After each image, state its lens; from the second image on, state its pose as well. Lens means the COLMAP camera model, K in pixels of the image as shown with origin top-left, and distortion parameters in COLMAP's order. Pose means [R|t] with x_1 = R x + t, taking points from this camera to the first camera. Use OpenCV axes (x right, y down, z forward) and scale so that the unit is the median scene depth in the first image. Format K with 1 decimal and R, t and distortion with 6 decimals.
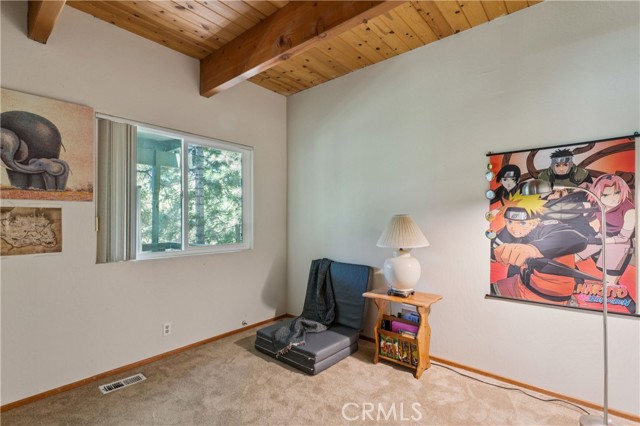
lens RADIAL K [[291.7, 0, 320.4], [0, 291.7, 218.4], [0, 0, 1]] dist [-0.001551, -0.000311]
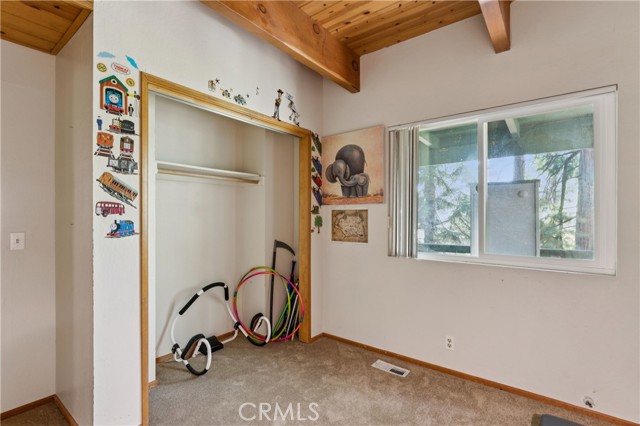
lens RADIAL K [[308.3, 0, 322.2], [0, 308.3, 214.5], [0, 0, 1]] dist [0.001754, -0.000403]
pose [[0.063303, -0.006735, -0.997972, 0.496541], [-0.000662, 0.999977, -0.006790, -0.003366], [0.997994, 0.001091, 0.063297, 0.717110]]
